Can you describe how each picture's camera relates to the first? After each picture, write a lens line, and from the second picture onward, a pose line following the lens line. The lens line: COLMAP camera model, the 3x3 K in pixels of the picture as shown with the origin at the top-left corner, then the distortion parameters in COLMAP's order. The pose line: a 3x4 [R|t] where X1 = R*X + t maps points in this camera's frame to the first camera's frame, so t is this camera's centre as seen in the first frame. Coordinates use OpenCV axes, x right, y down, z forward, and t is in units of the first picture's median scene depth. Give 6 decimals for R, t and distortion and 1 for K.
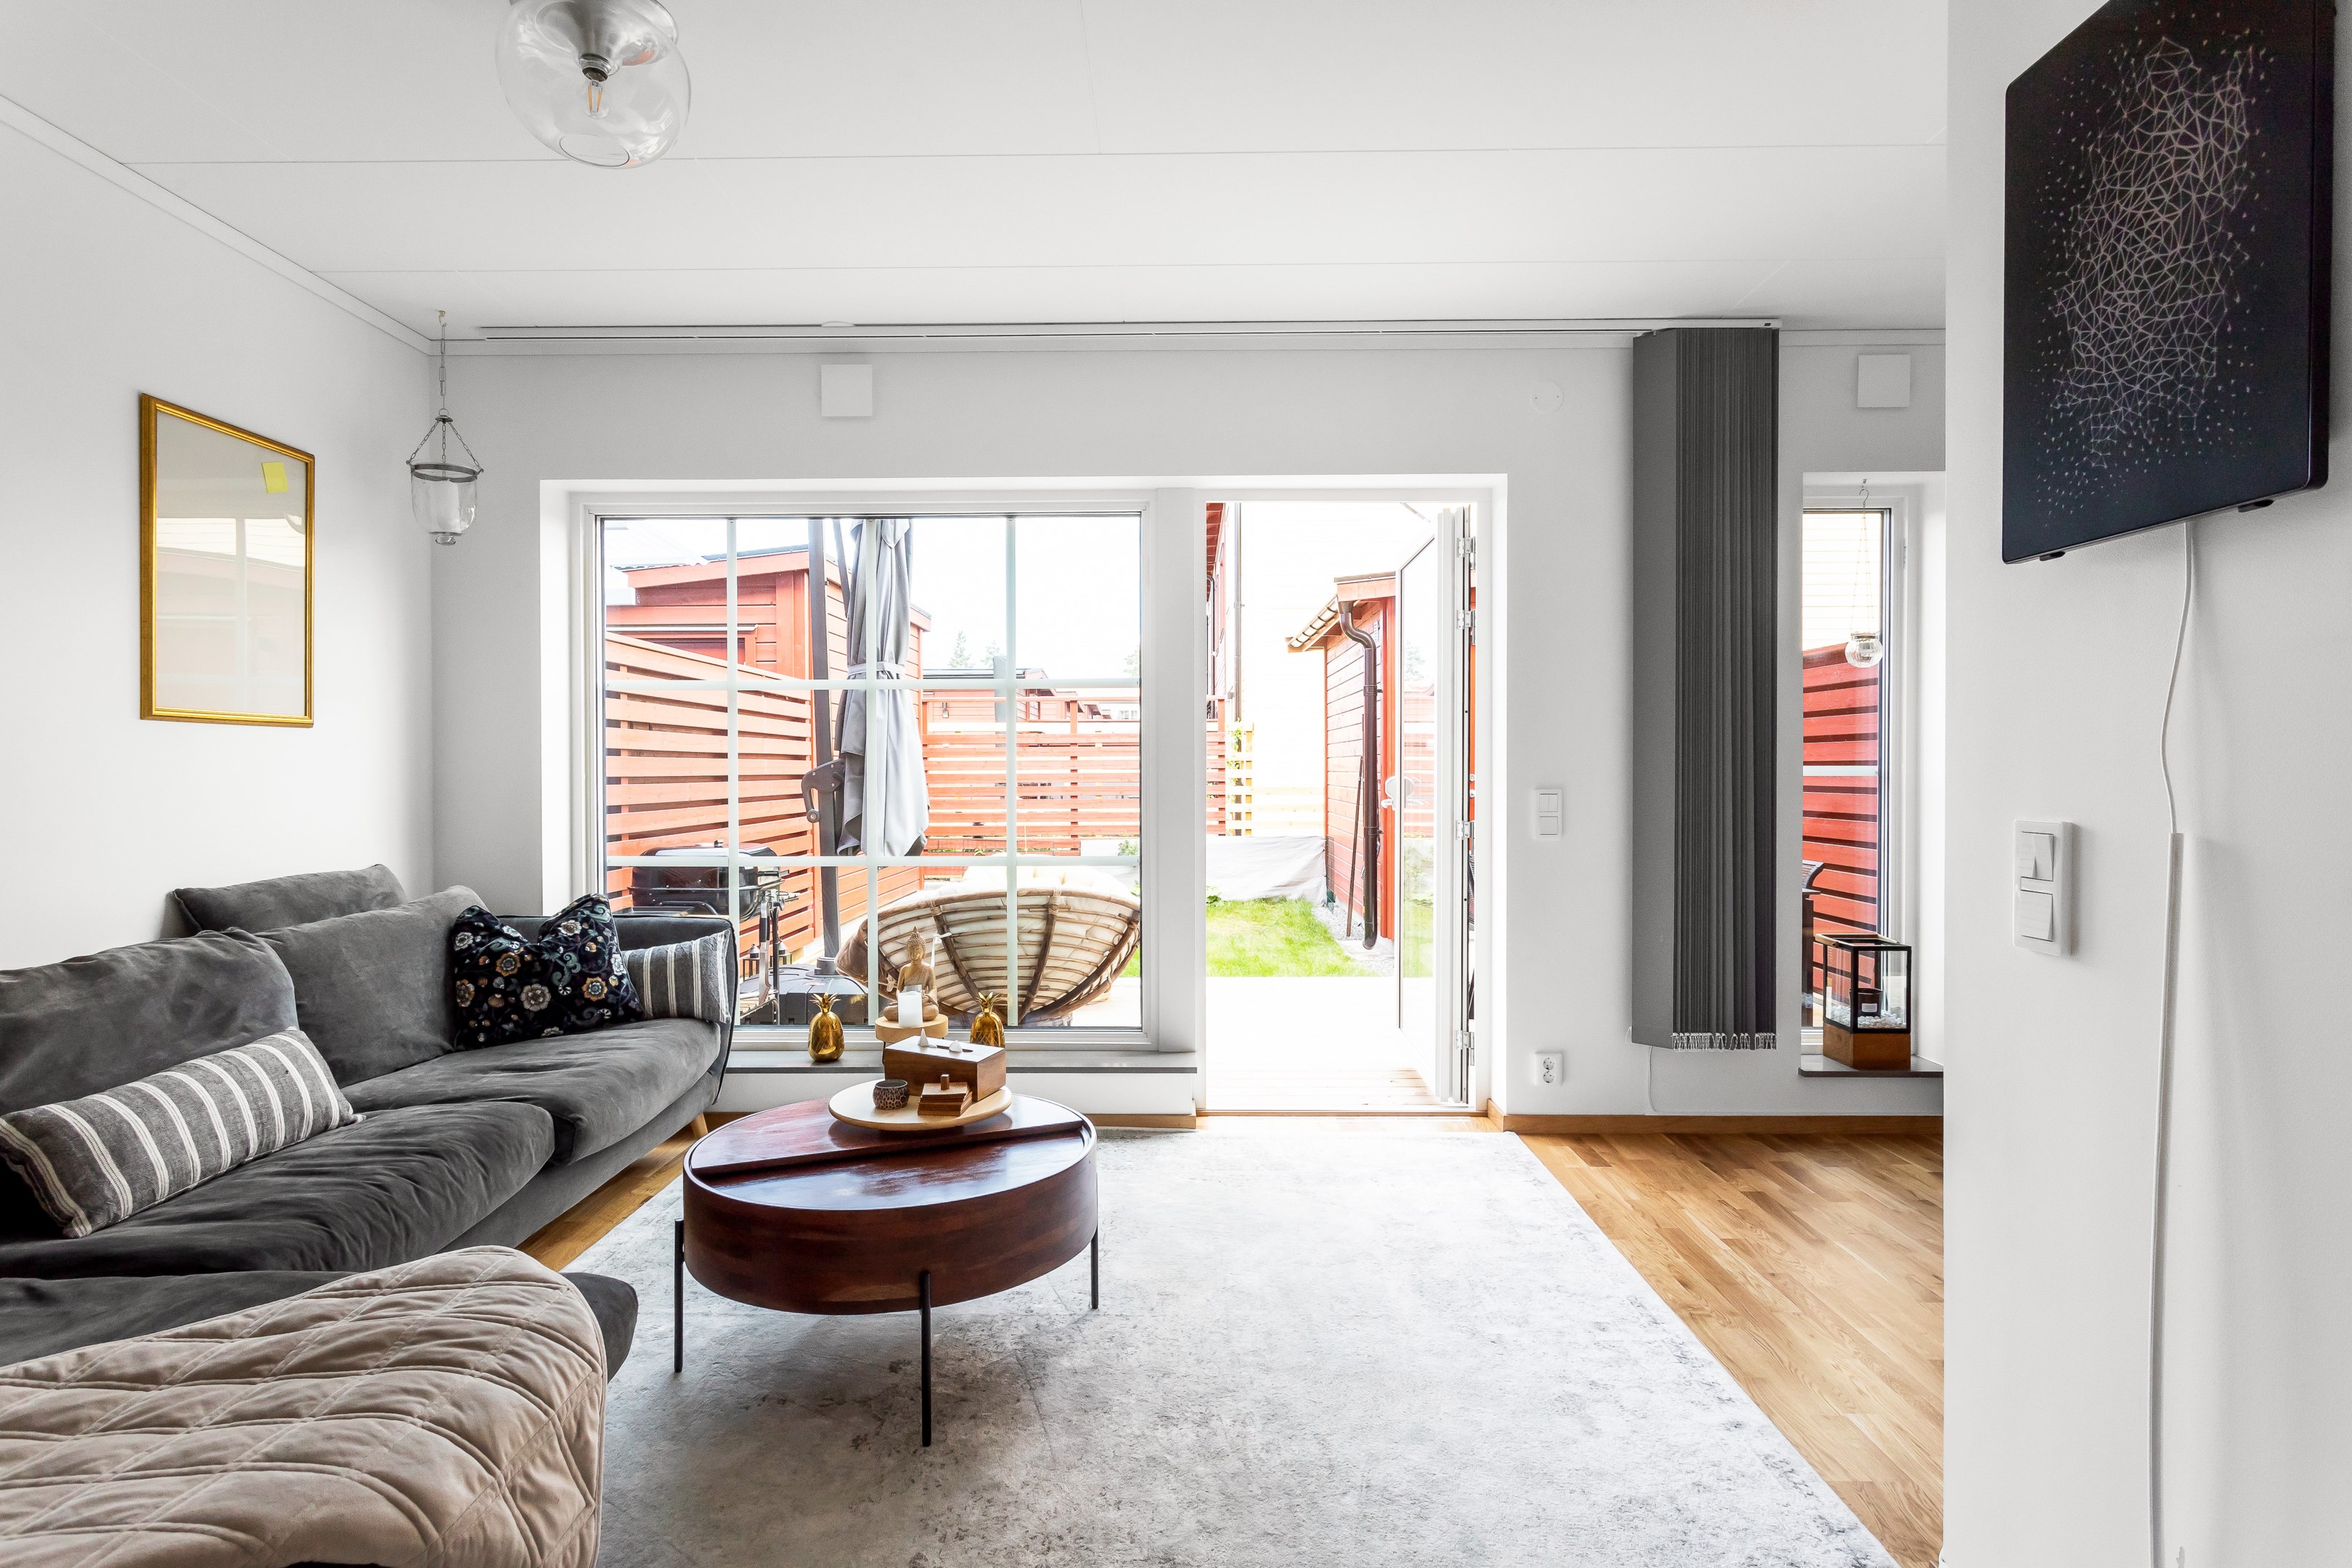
lens RADIAL K [[1232.5, 0, 1171.6], [0, 1232.5, 781.9], [0, 0, 1]] dist [-0.009247, 0.006275]
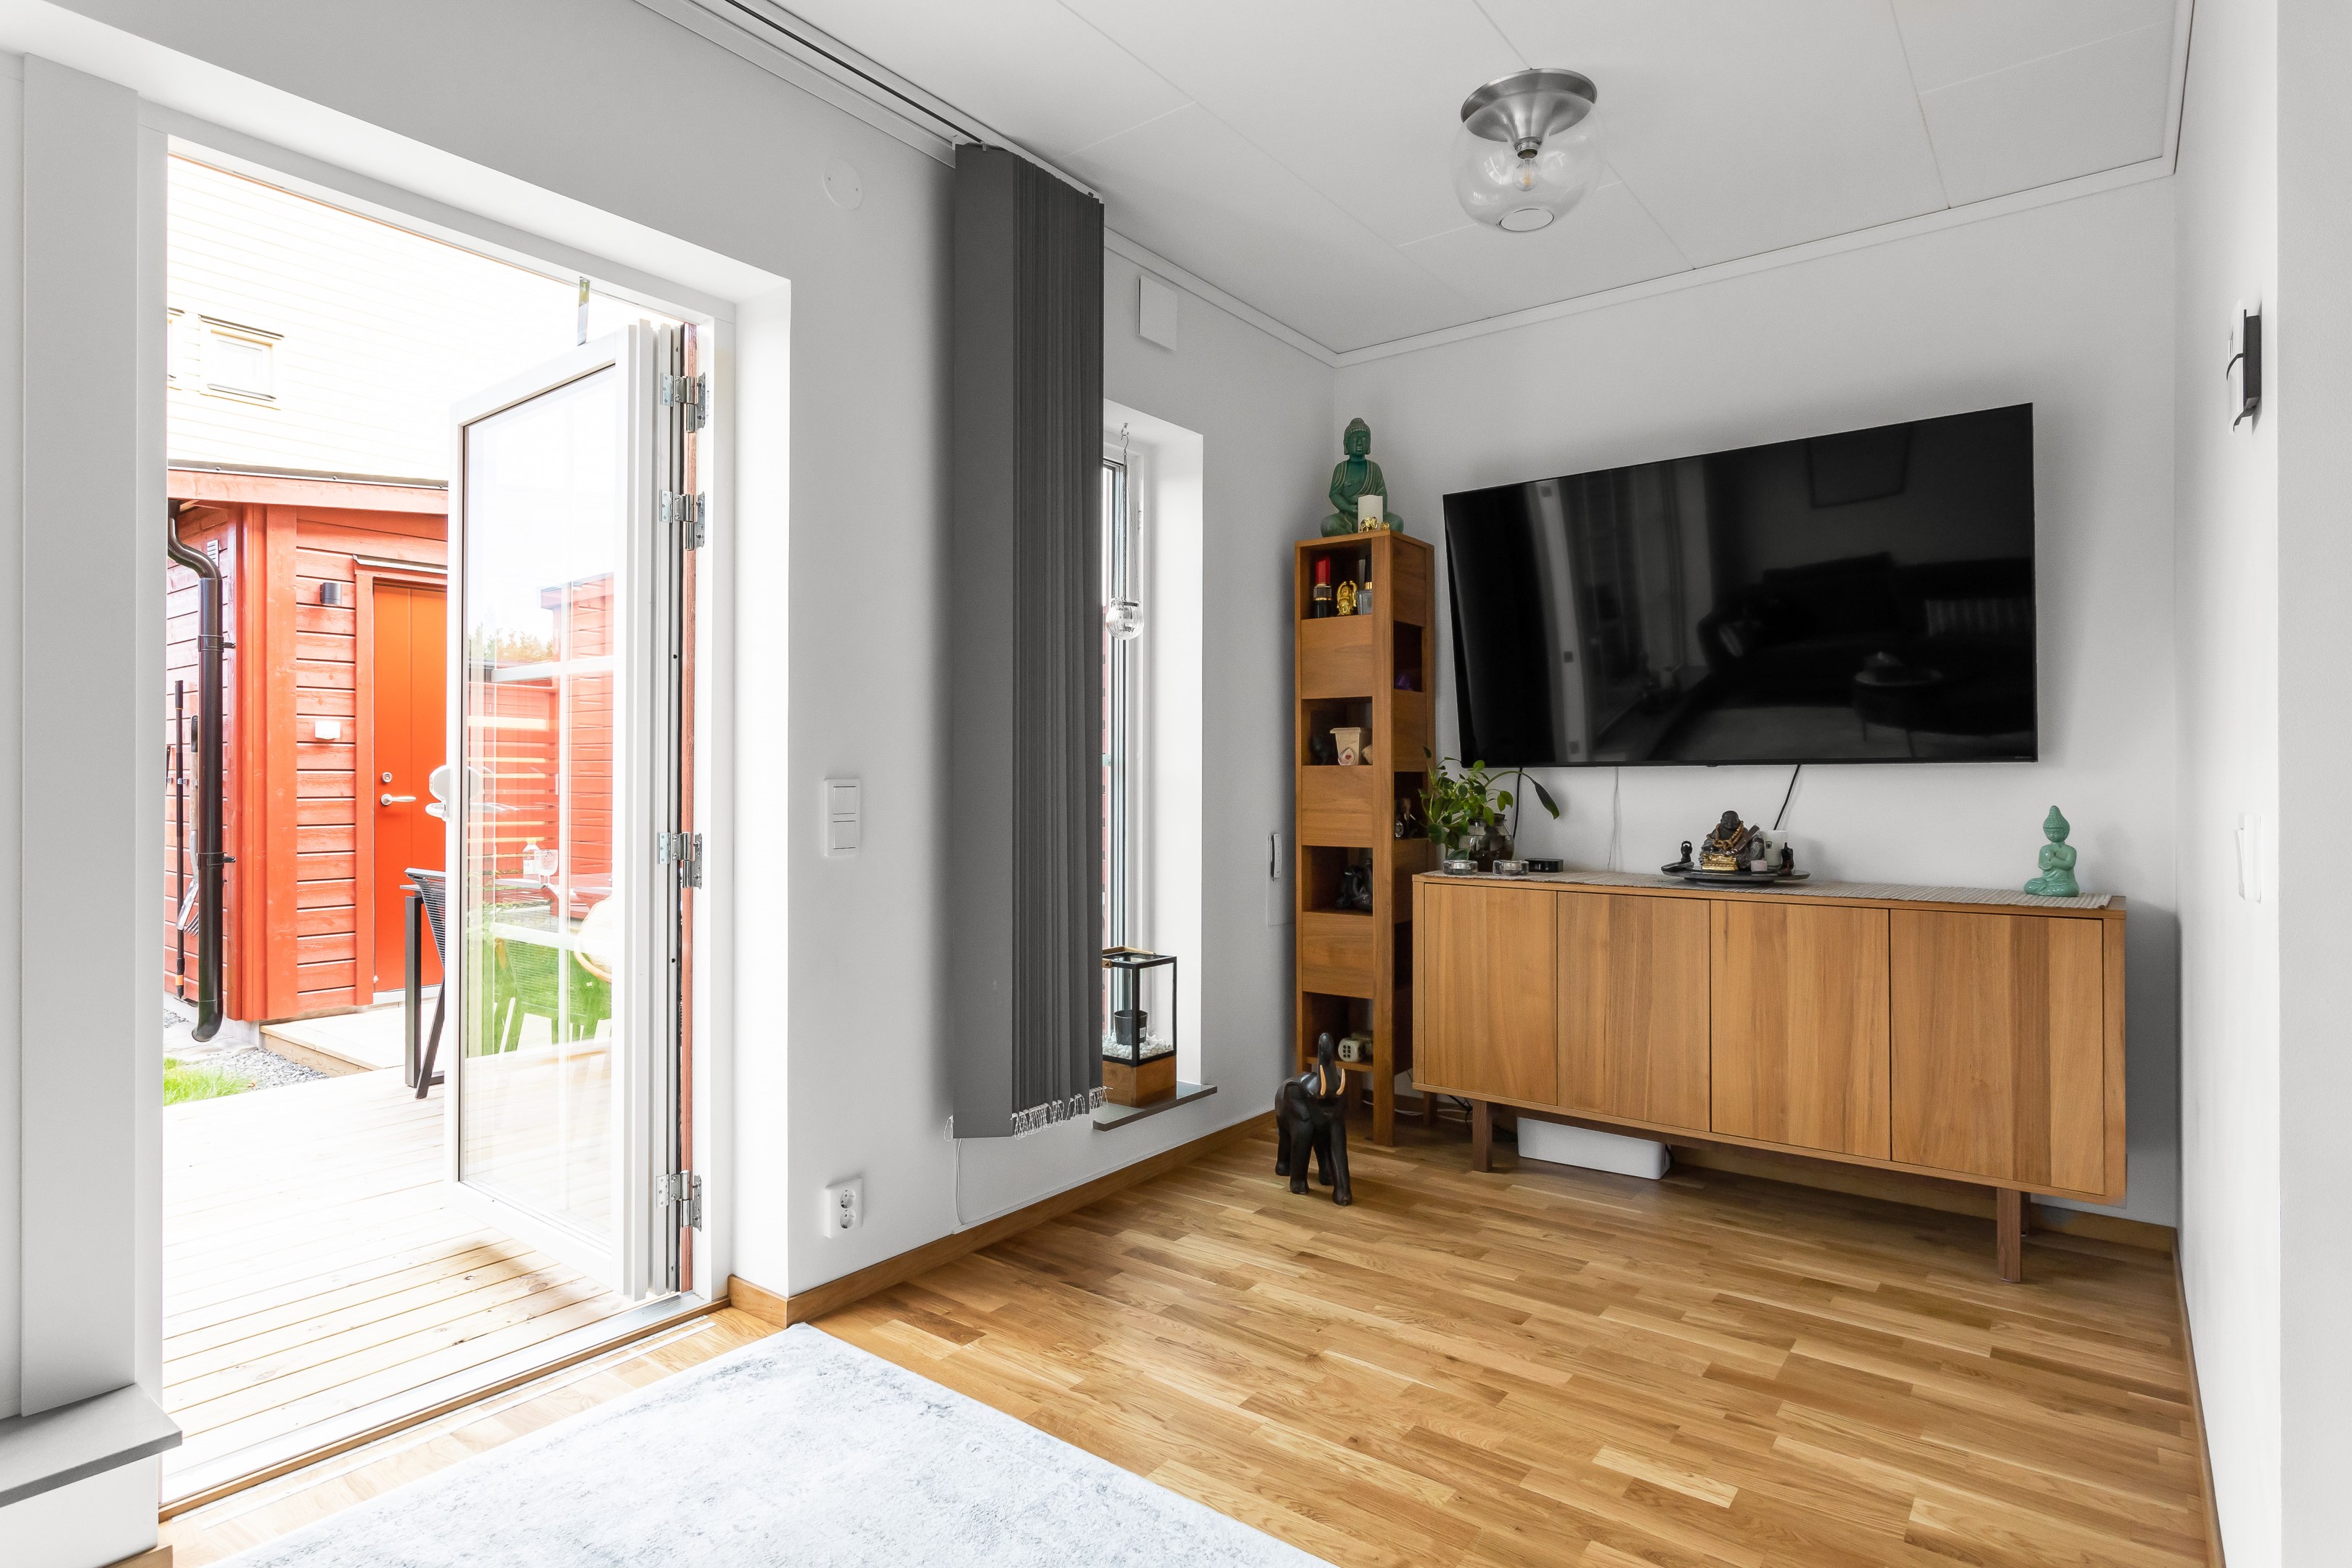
lens RADIAL K [[1232.5, 0, 1177.5], [0, 1232.5, 777.4], [0, 0, 1]] dist [-0.009247, 0.006275]
pose [[0.601485, 0.004118, 0.798873, -0.120607], [0.005067, 0.999947, -0.008970, 0.012772], [-0.798868, 0.009443, 0.601432, 0.501284]]
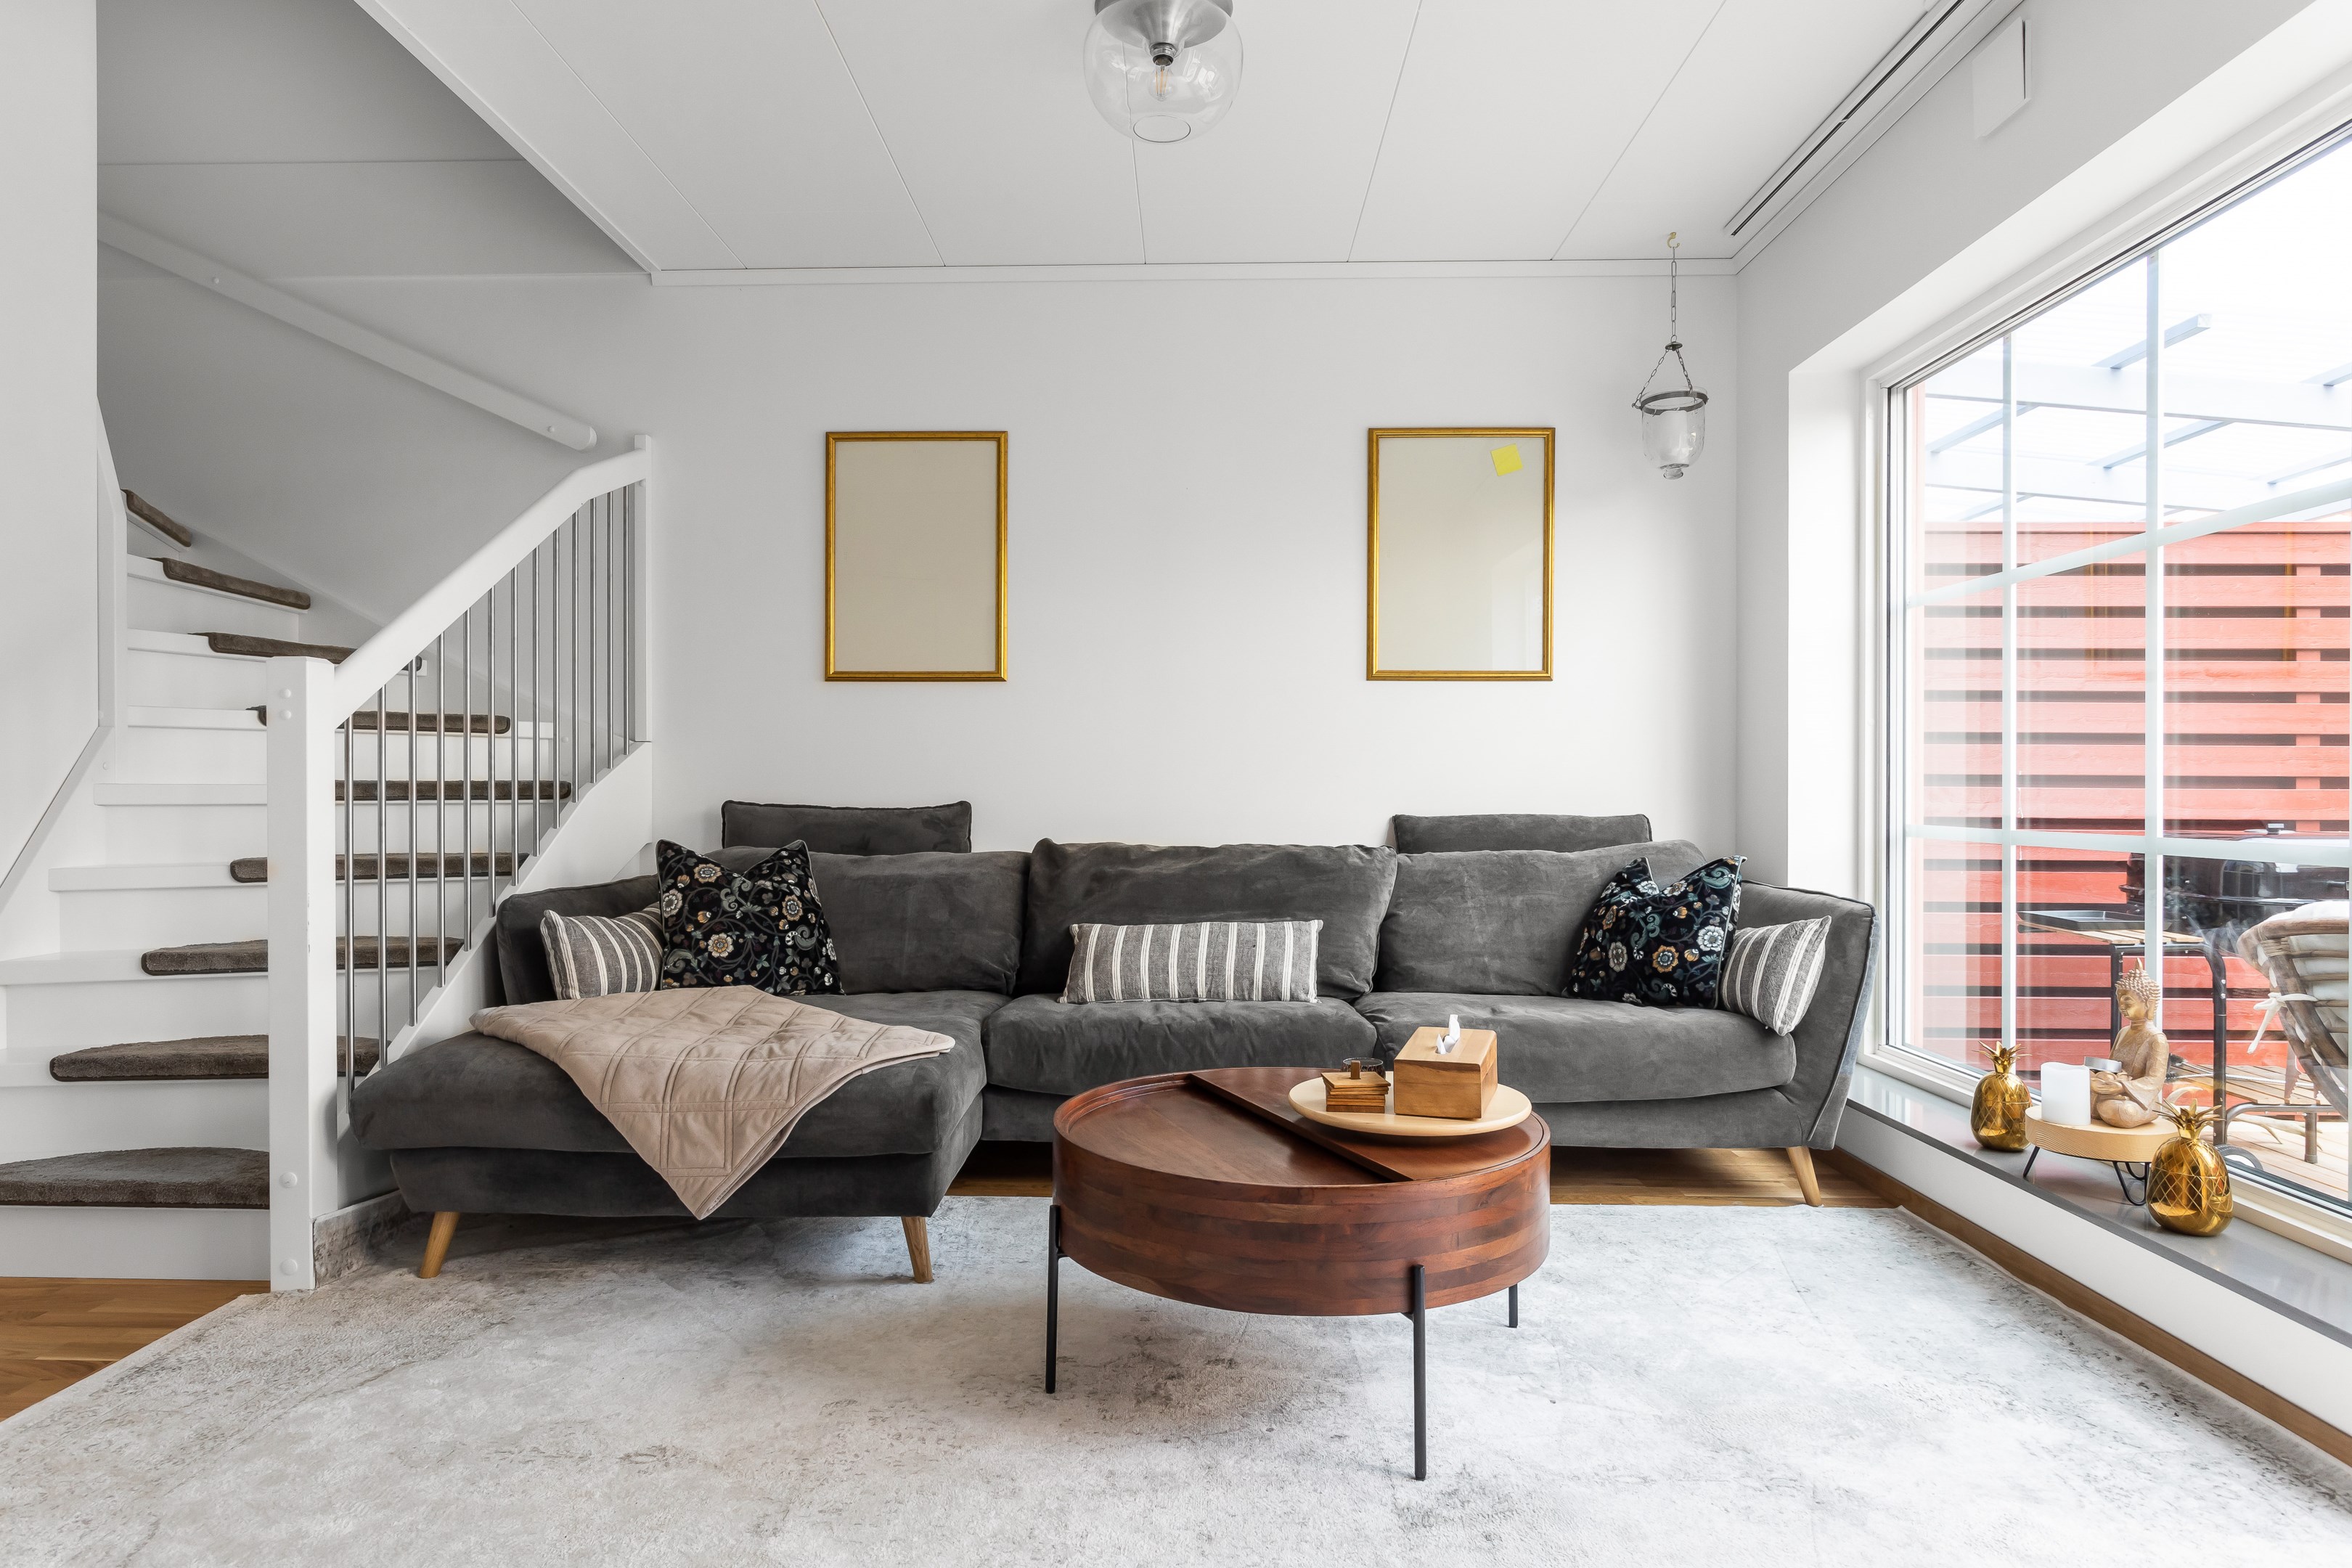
lens RADIAL K [[1346.6, 0, 1160.4], [0, 1346.6, 790.2], [0, 0, 1]] dist [-0.001662, 0.000649]
pose [[-0.007637, 0.005341, -0.999957, 0.459779], [-0.012484, 0.999907, 0.005436, 0.047549], [0.999893, 0.012525, -0.007569, 0.629061]]
